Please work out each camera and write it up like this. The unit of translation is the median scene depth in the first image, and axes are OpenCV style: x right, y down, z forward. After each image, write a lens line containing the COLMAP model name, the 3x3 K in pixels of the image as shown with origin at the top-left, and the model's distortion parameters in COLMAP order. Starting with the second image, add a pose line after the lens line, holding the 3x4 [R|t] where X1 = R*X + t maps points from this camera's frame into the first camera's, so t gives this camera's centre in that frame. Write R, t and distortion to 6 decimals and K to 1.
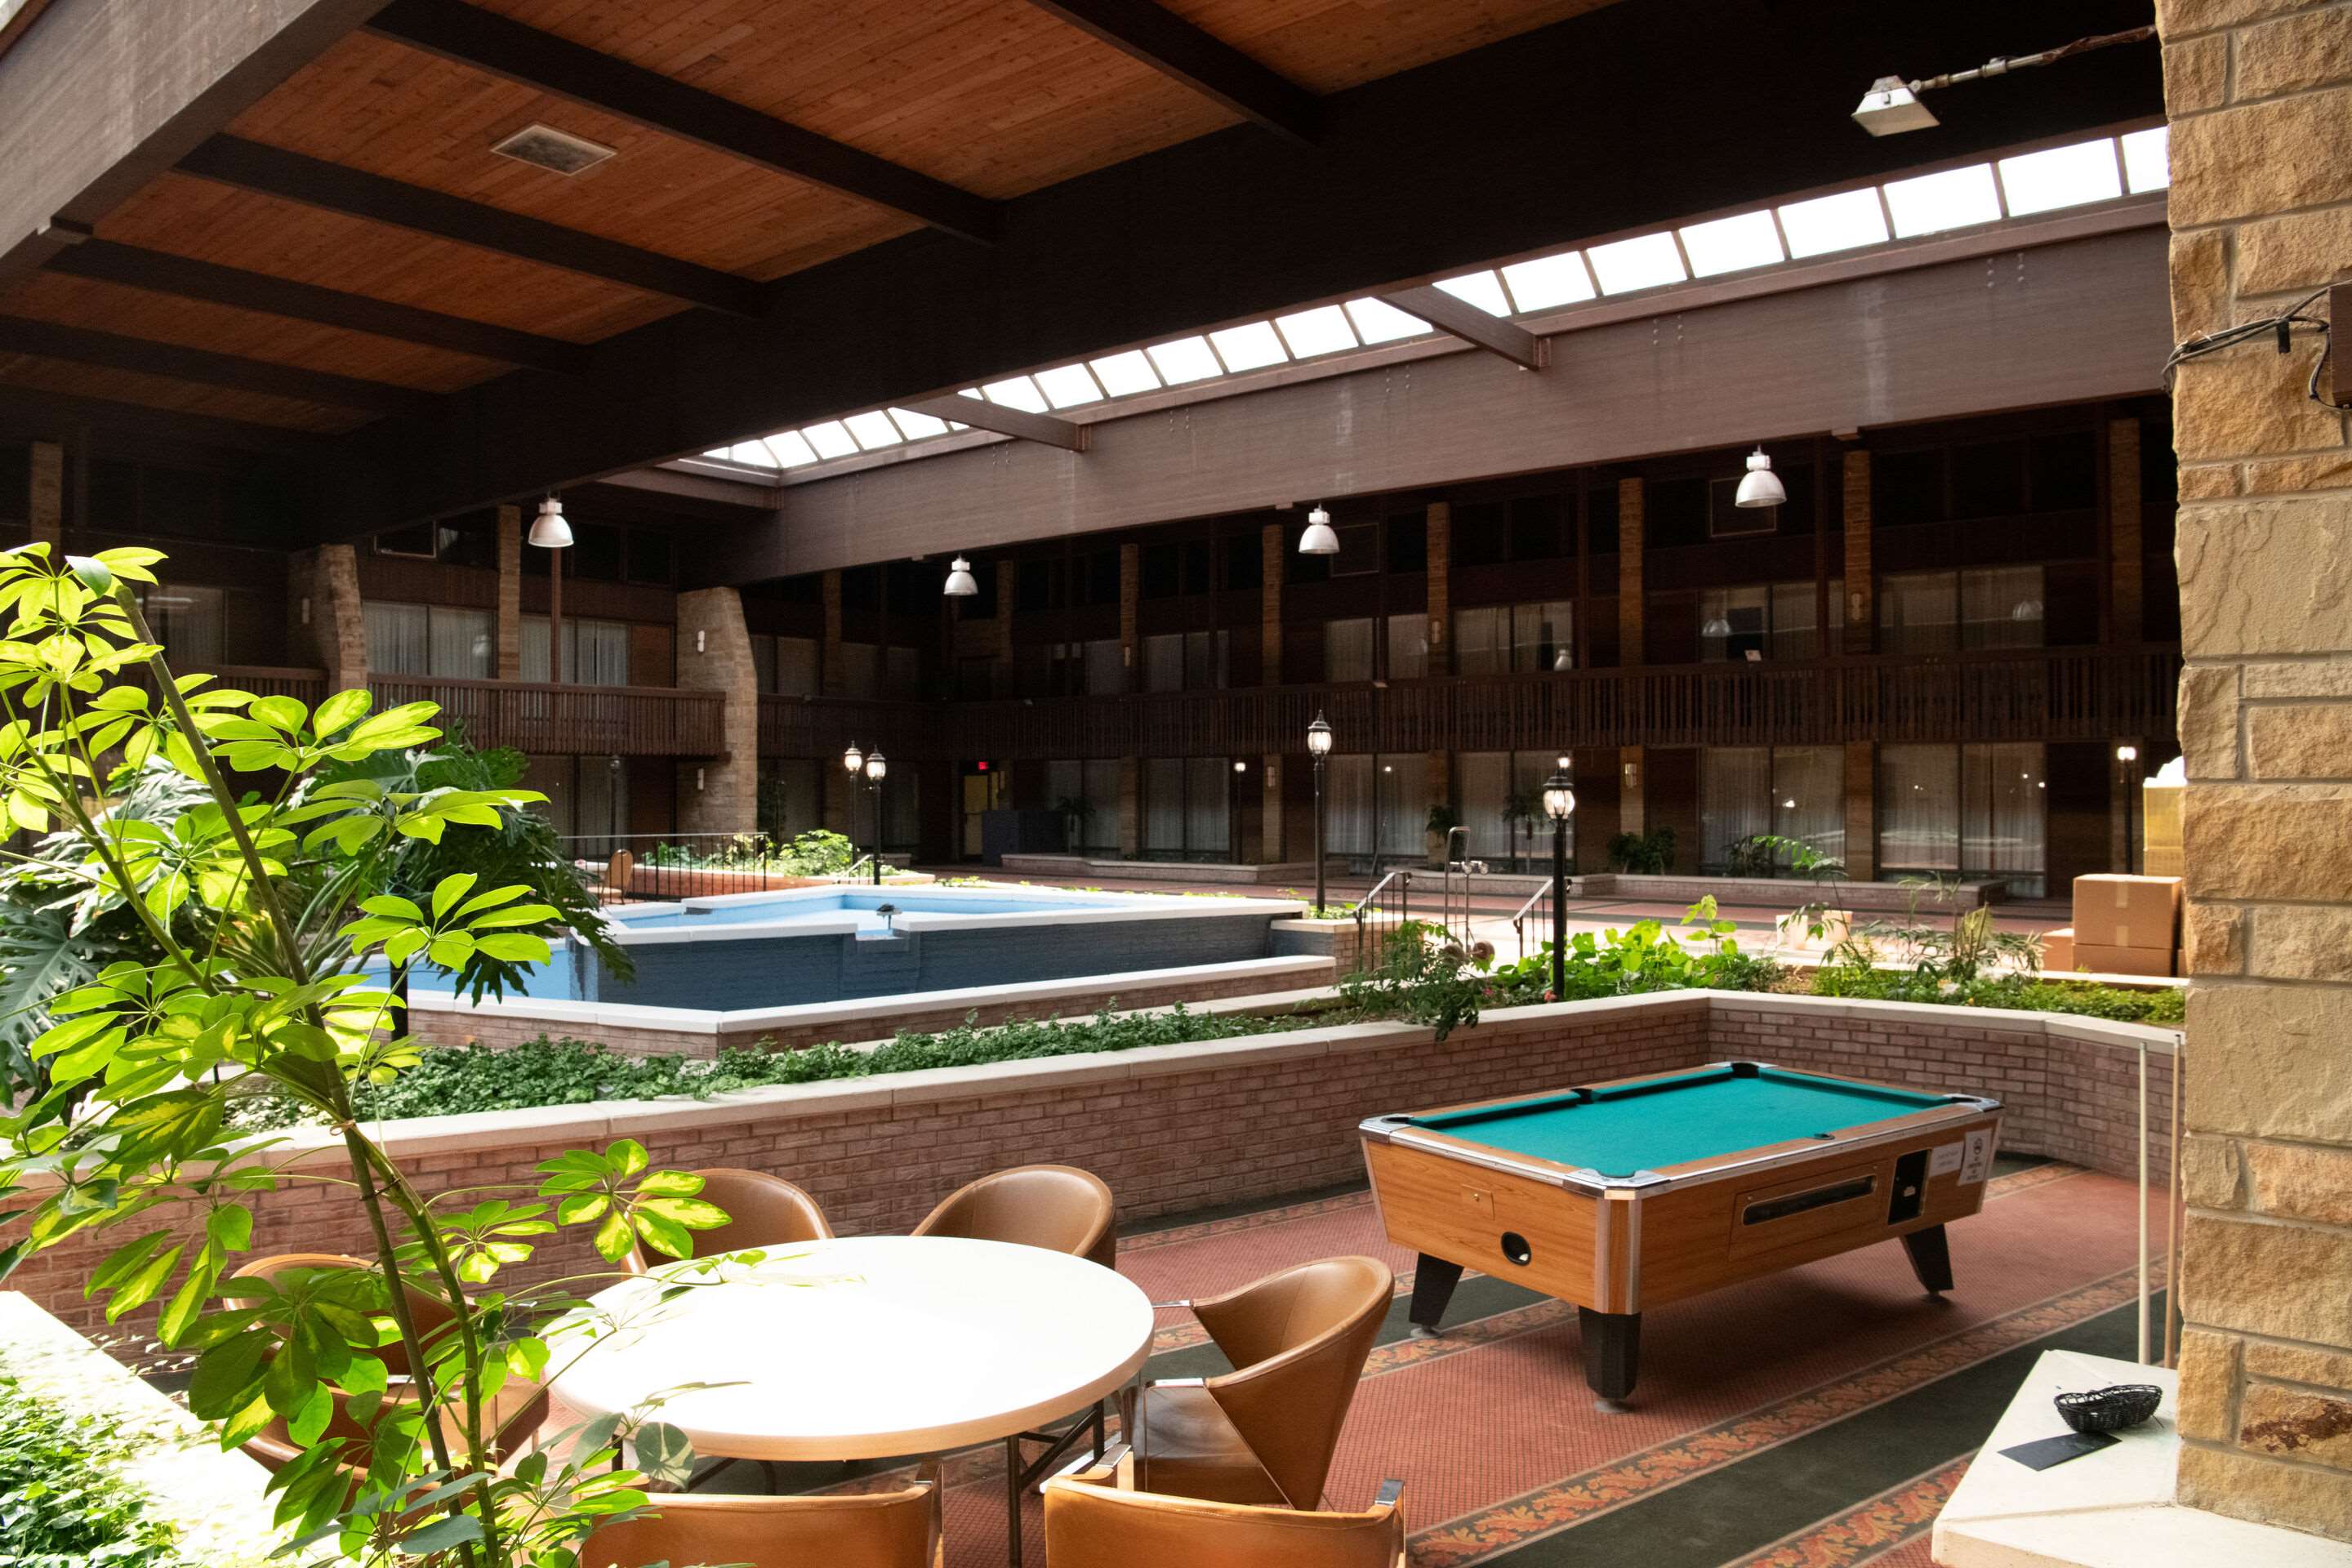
lens RADIAL K [[1607.5, 0, 1176.0], [0, 1607.5, 784.0], [0, 0, 1]] dist [-0.070222, 0.007006]
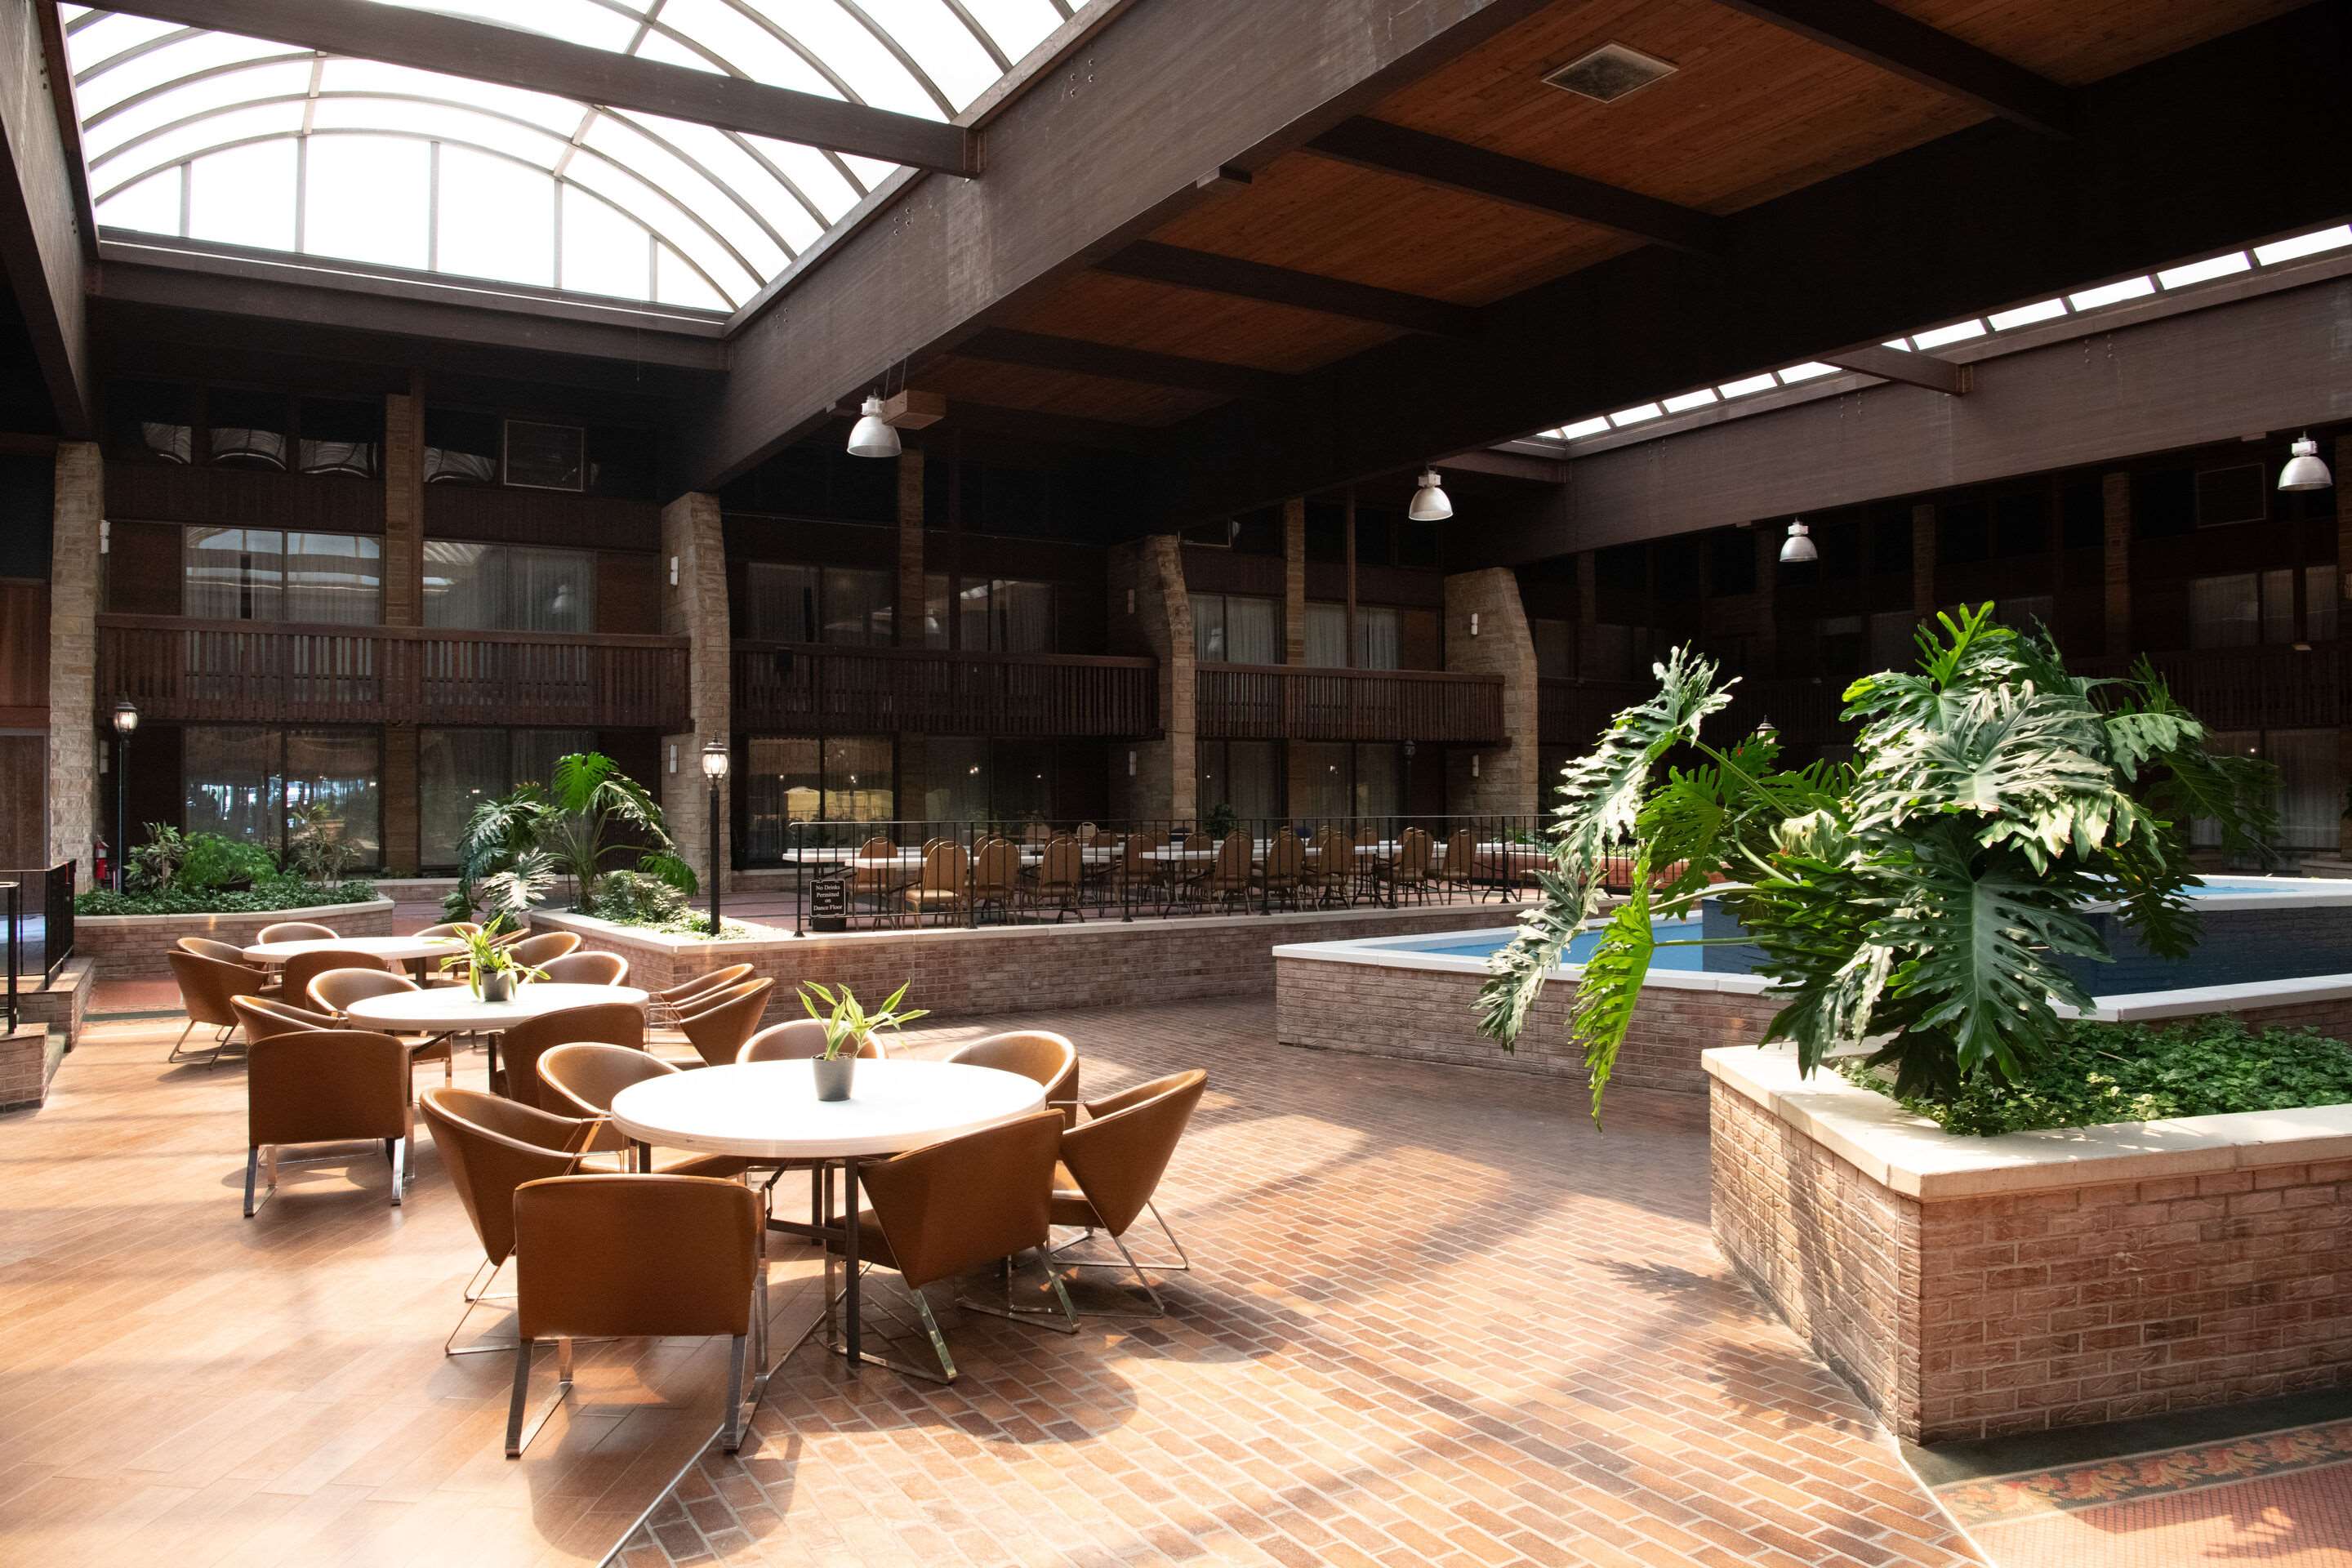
lens RADIAL K [[1622.3, 0, 1168.2], [0, 1622.3, 779.0], [0, 0, 1]] dist [-0.062924, 0.005169]
pose [[0.943930, -0.005201, -0.330106, -0.186751], [0.003911, 0.999982, -0.004571, 0.010716], [0.330124, 0.003023, 0.943933, 0.011903]]
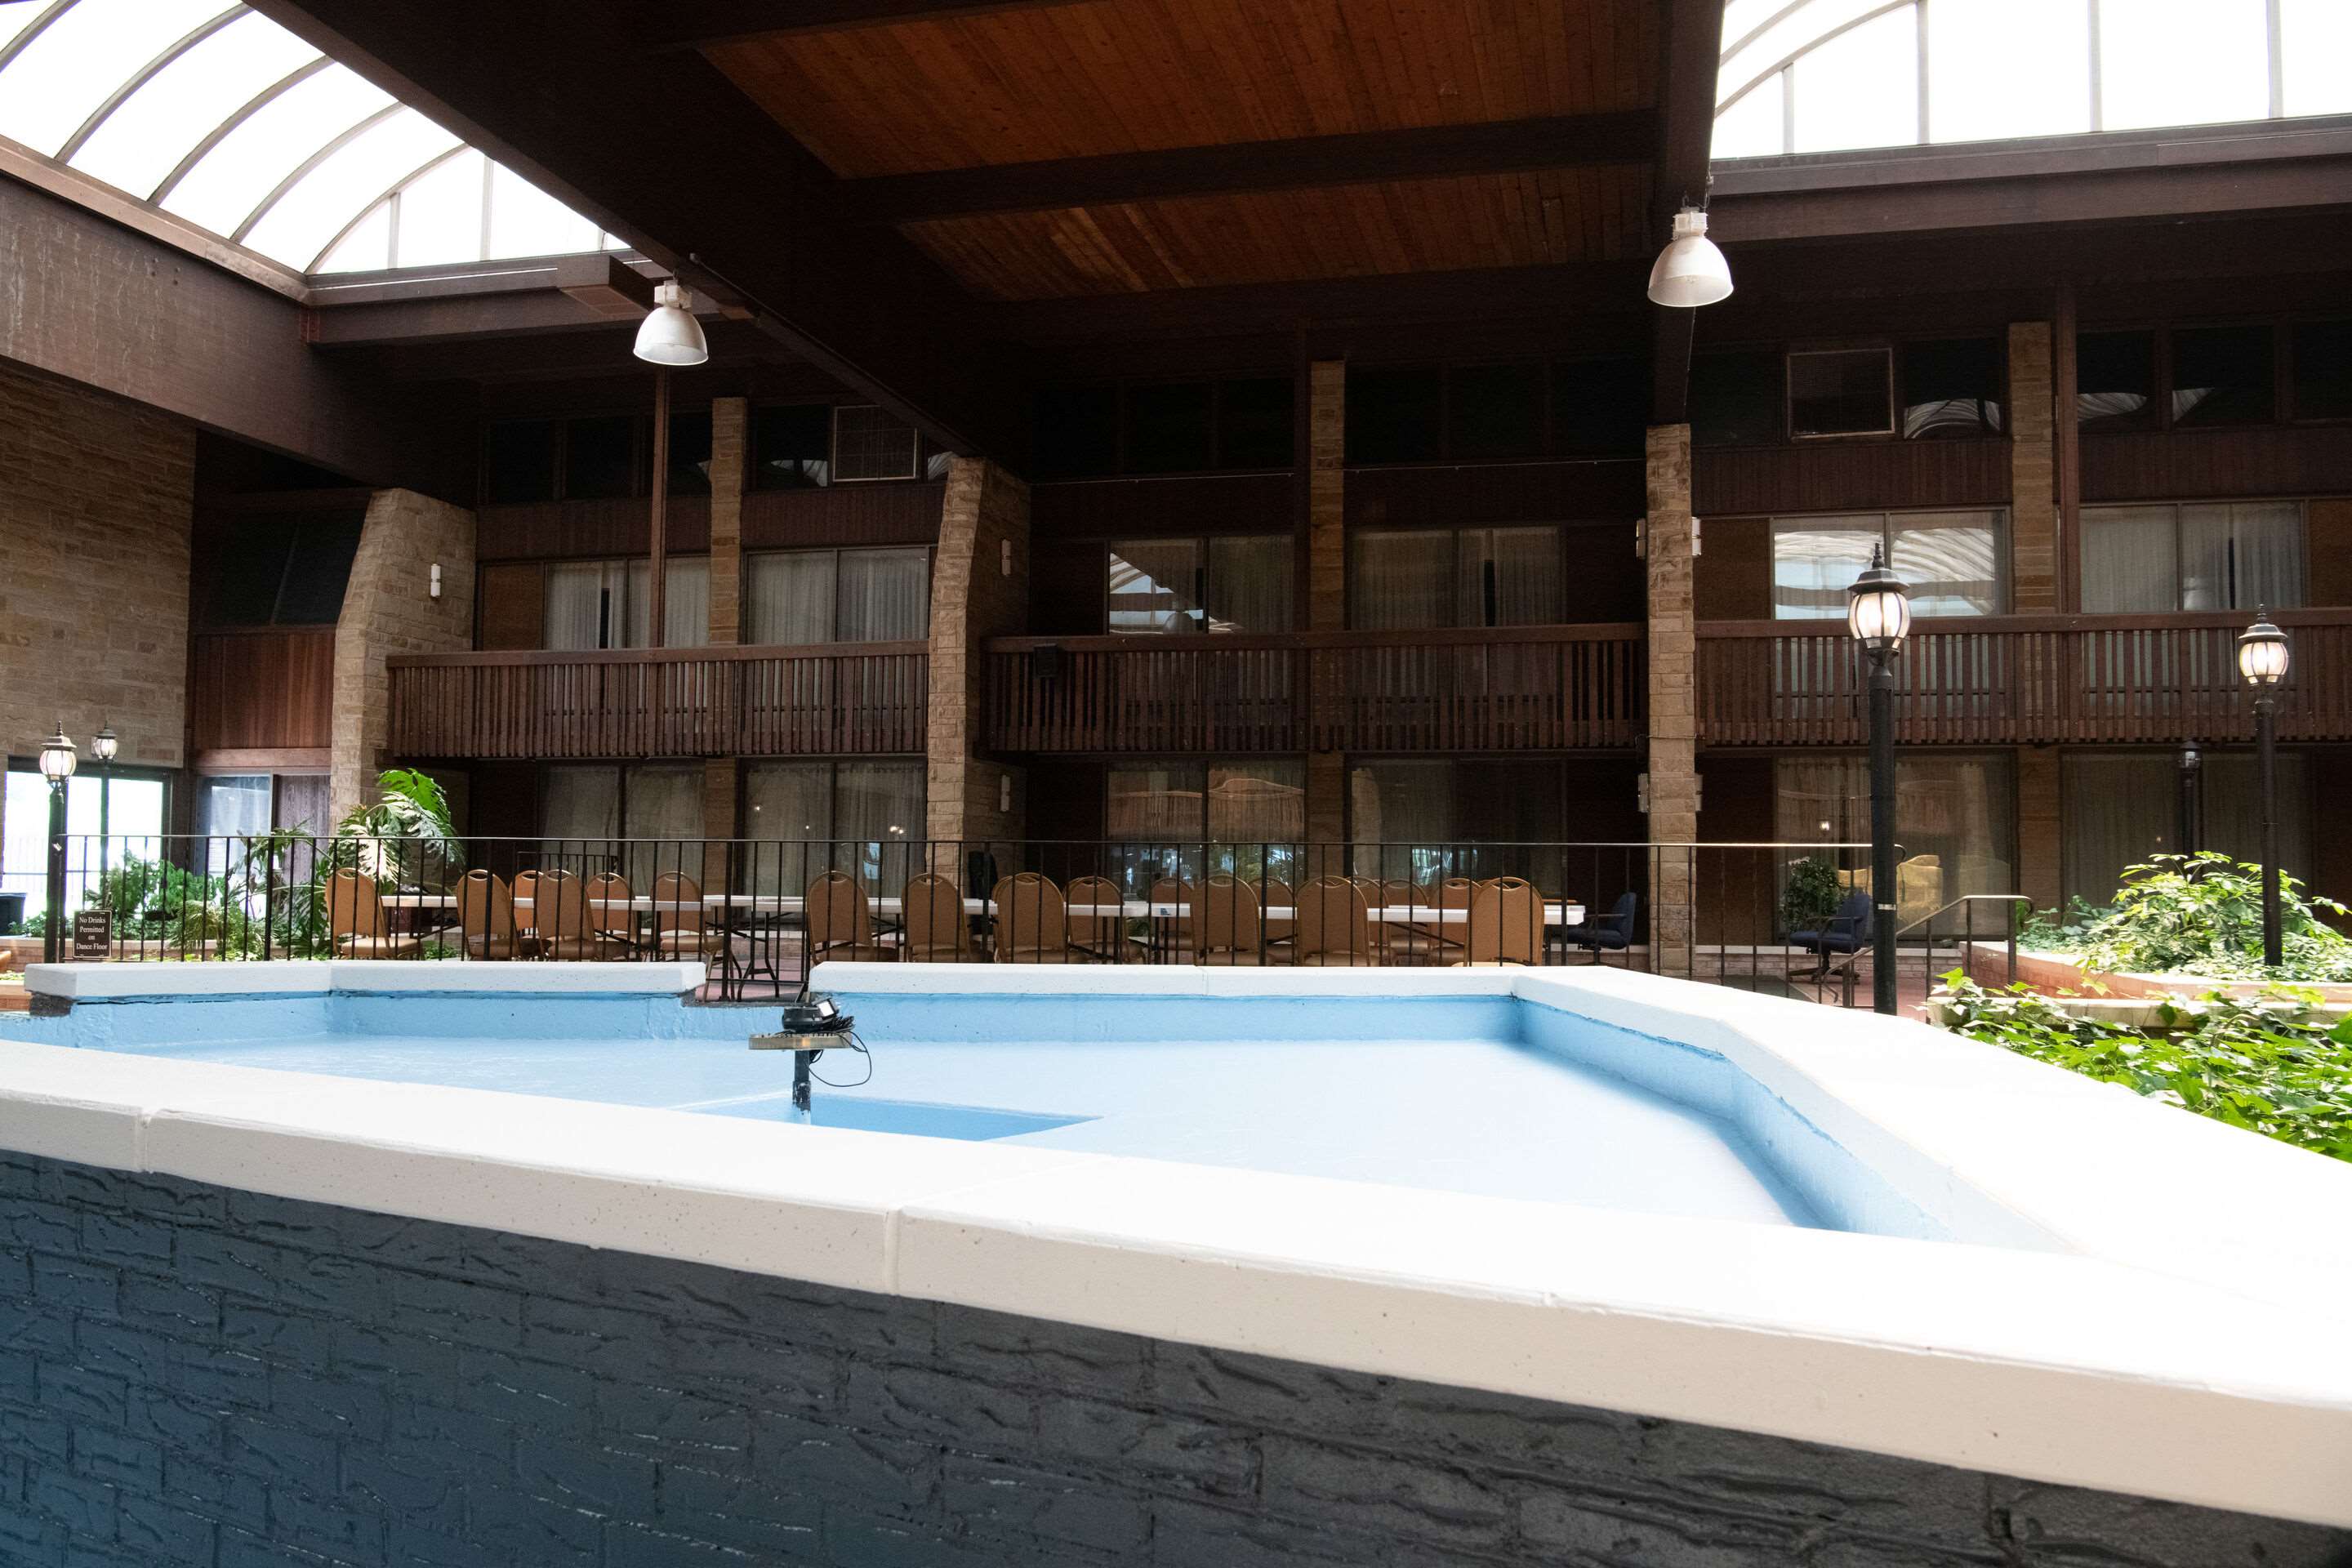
lens RADIAL K [[1882.2, 0, 1176.0], [0, 1882.2, 784.0], [0, 0, 1]] dist [-0.029436, -0.002325]
pose [[0.429537, -0.039988, -0.902163, 0.061429], [-0.005016, 0.998898, -0.046664, 0.029251], [0.903035, 0.024569, 0.428863, 0.506665]]
